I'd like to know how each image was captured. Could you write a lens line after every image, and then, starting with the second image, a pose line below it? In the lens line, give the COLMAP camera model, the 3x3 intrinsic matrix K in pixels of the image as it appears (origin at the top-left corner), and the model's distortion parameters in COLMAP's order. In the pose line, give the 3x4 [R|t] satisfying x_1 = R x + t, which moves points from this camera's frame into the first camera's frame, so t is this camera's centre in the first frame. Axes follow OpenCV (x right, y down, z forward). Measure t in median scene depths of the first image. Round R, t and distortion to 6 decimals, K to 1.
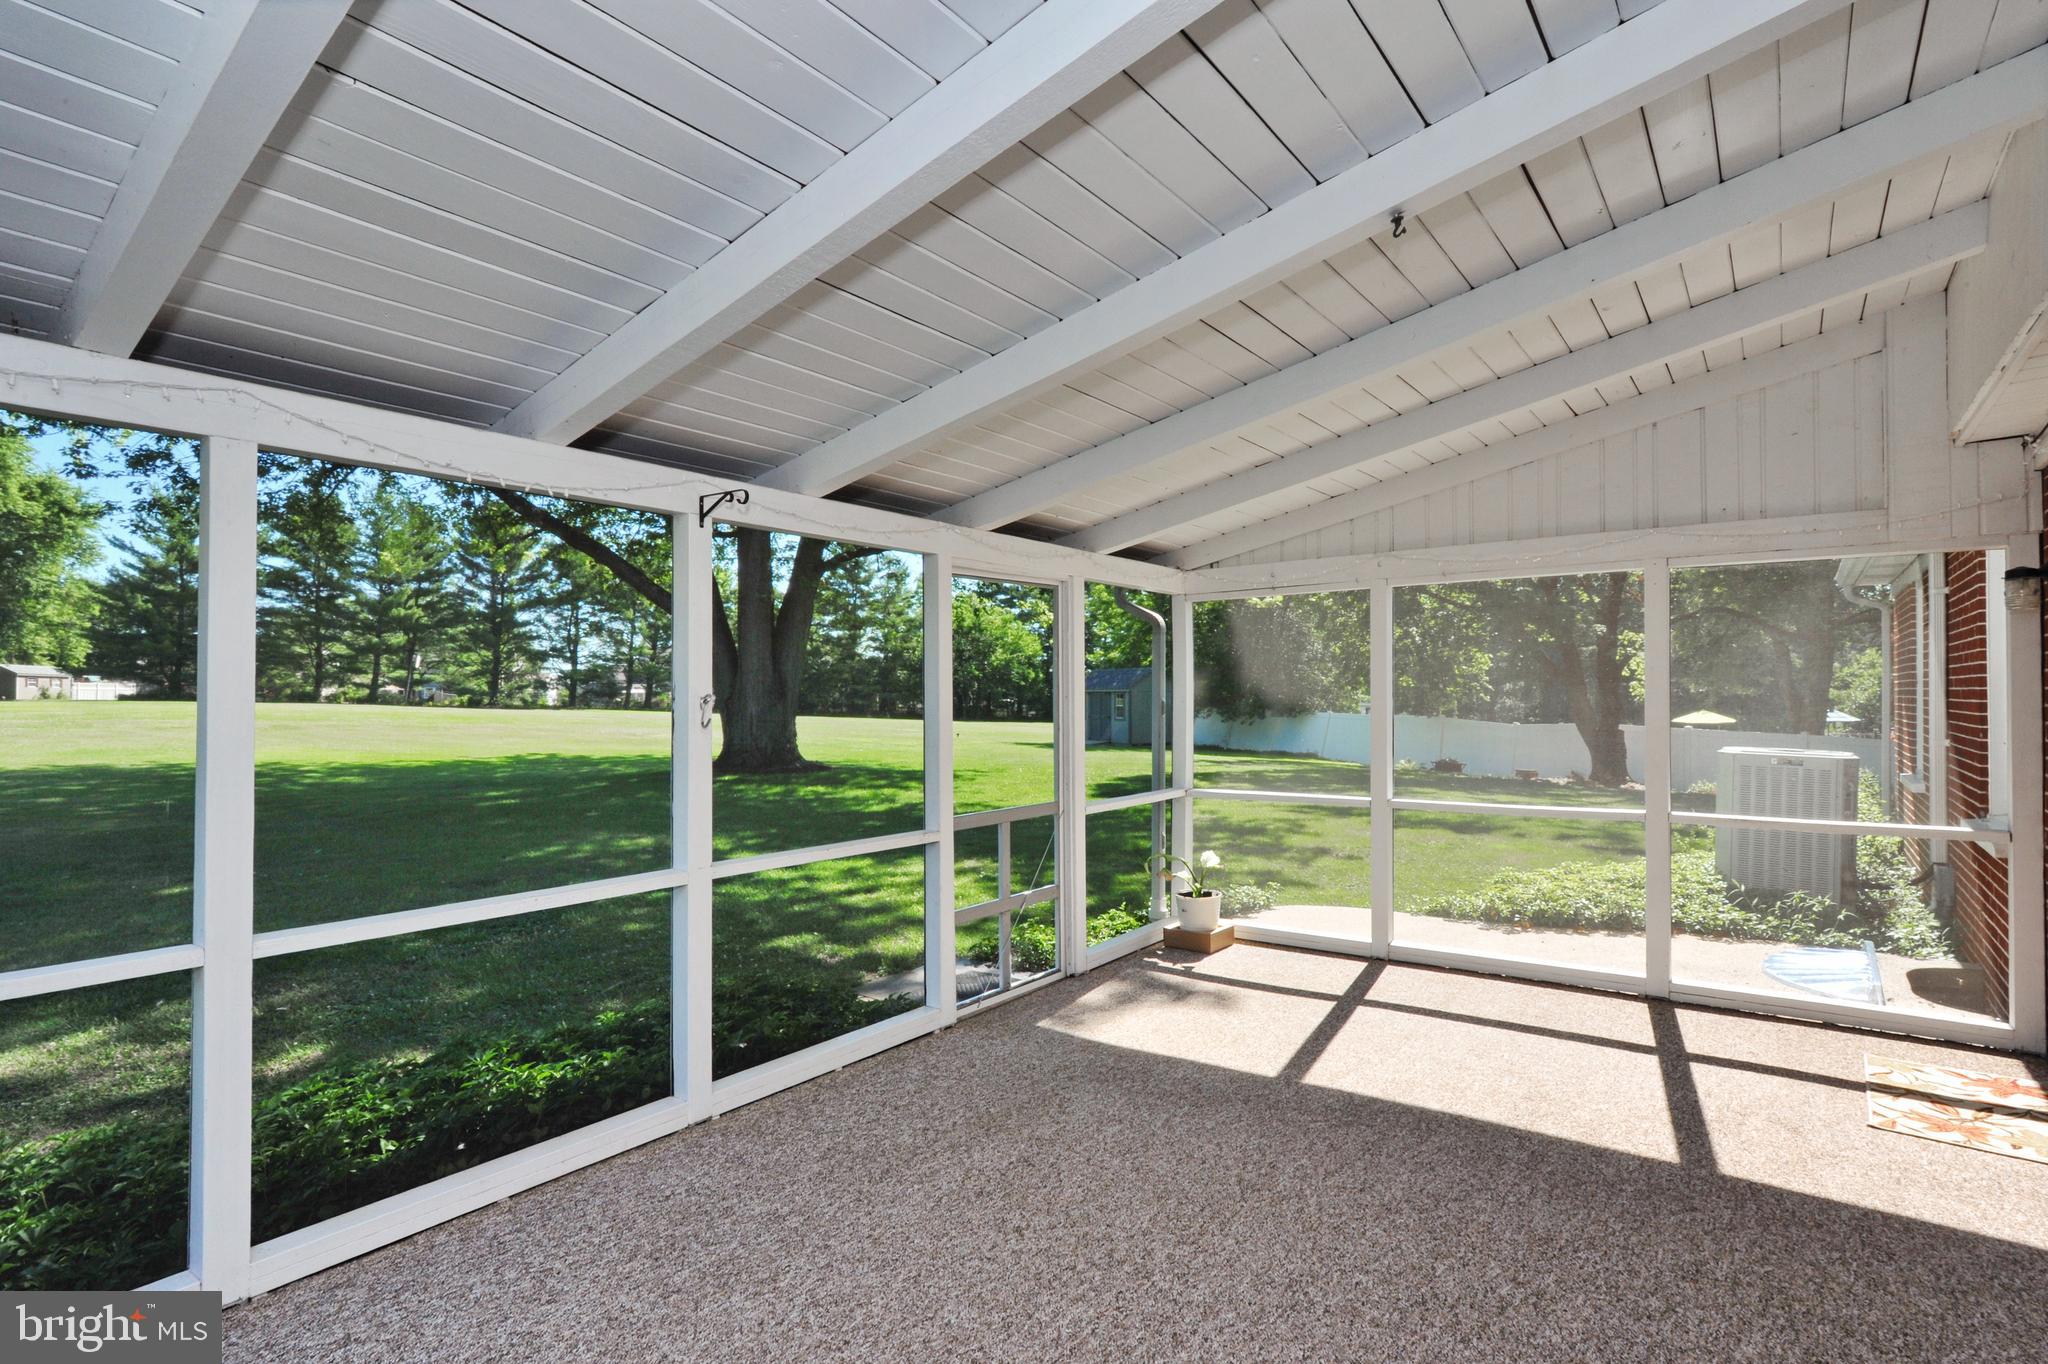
lens RADIAL K [[1010.0, 0, 1007.9], [0, 1010.0, 700.0], [0, 0, 1]] dist [-0.001977, -0.000569]
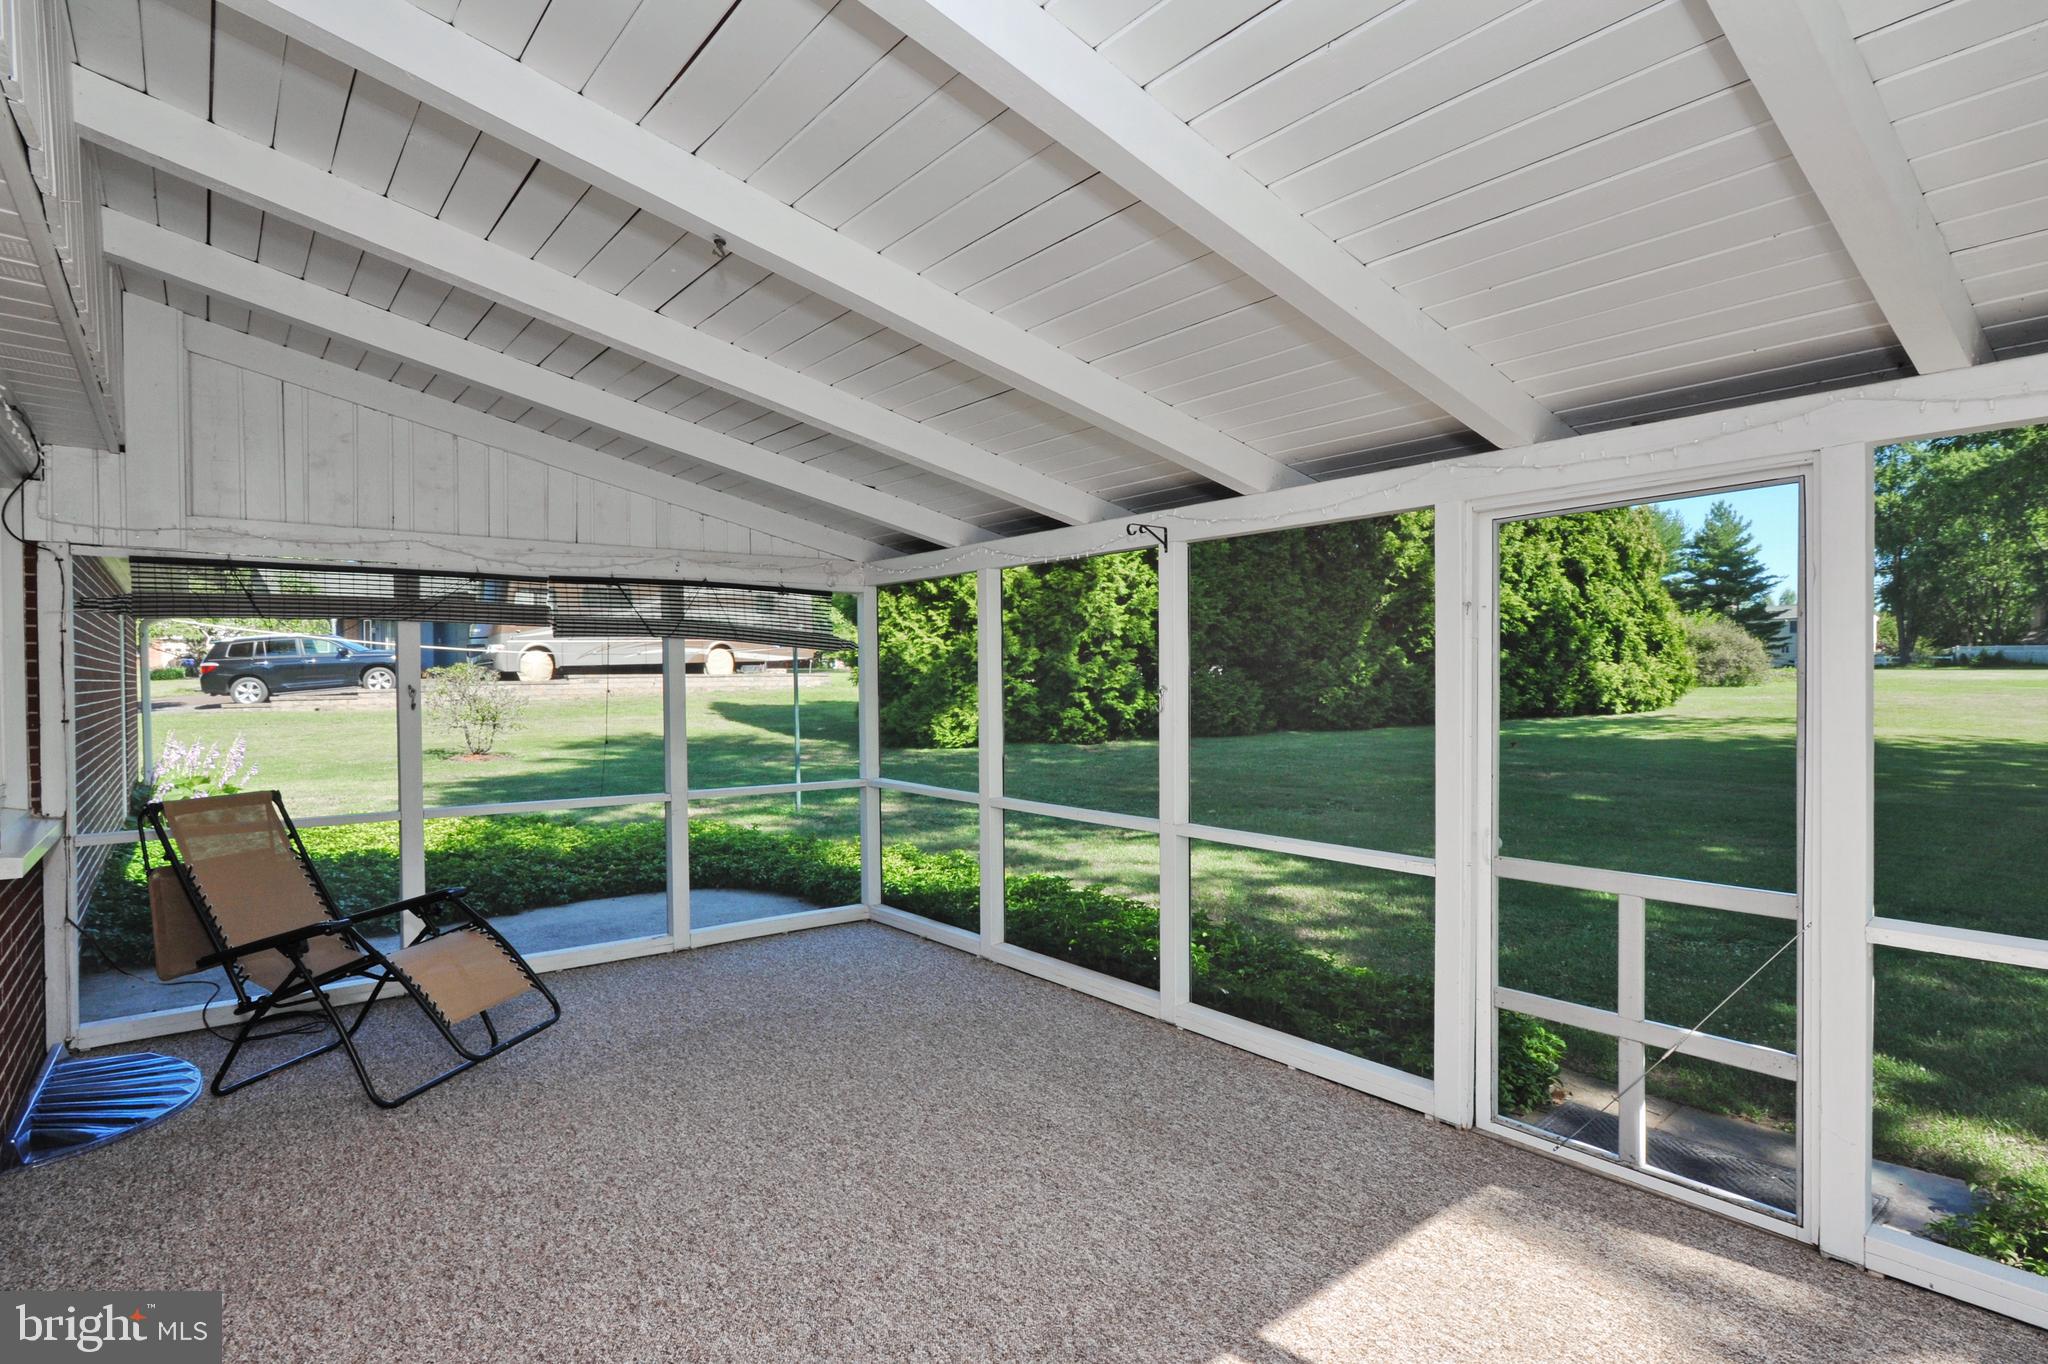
lens RADIAL K [[1026.2, 0, 1024.0], [0, 1026.2, 682.0], [0, 0, 1]] dist [-0.000996, -0.000383]
pose [[-0.230774, 0.015582, -0.972883, 0.915060], [0.008404, 0.999866, 0.014021, -0.029216], [0.972971, -0.004941, -0.230874, 1.038078]]
